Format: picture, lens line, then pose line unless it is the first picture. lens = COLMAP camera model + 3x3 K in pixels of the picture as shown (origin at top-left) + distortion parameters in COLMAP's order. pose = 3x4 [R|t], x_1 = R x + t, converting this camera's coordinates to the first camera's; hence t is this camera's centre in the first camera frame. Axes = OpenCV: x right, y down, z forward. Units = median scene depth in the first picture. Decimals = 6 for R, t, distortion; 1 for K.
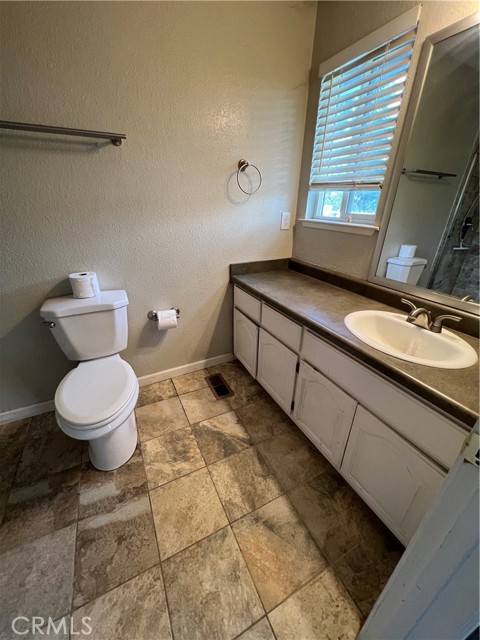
lens RADIAL K [[254.4, 0, 237.5], [0, 254.4, 319.3], [0, 0, 1]] dist [-0.002829, 0.000575]
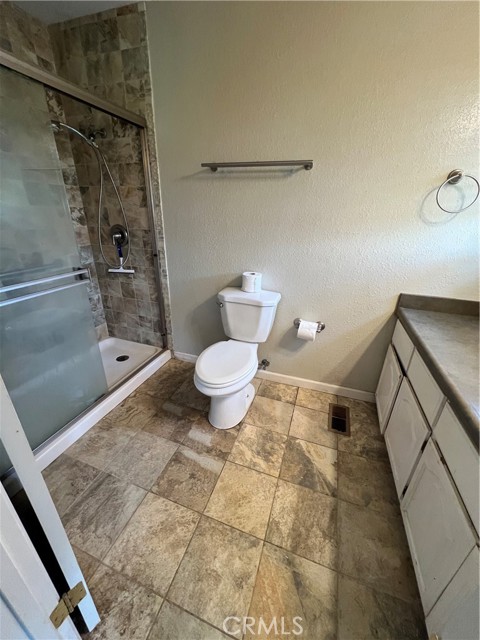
lens RADIAL K [[254.4, 0, 237.5], [0, 254.4, 319.3], [0, 0, 1]] dist [-0.002829, 0.000575]
pose [[0.693584, 0.289114, -0.659814, 0.229965], [-0.318385, 0.944644, 0.079239, -0.039407], [0.646198, 0.155116, 0.747240, 0.047448]]
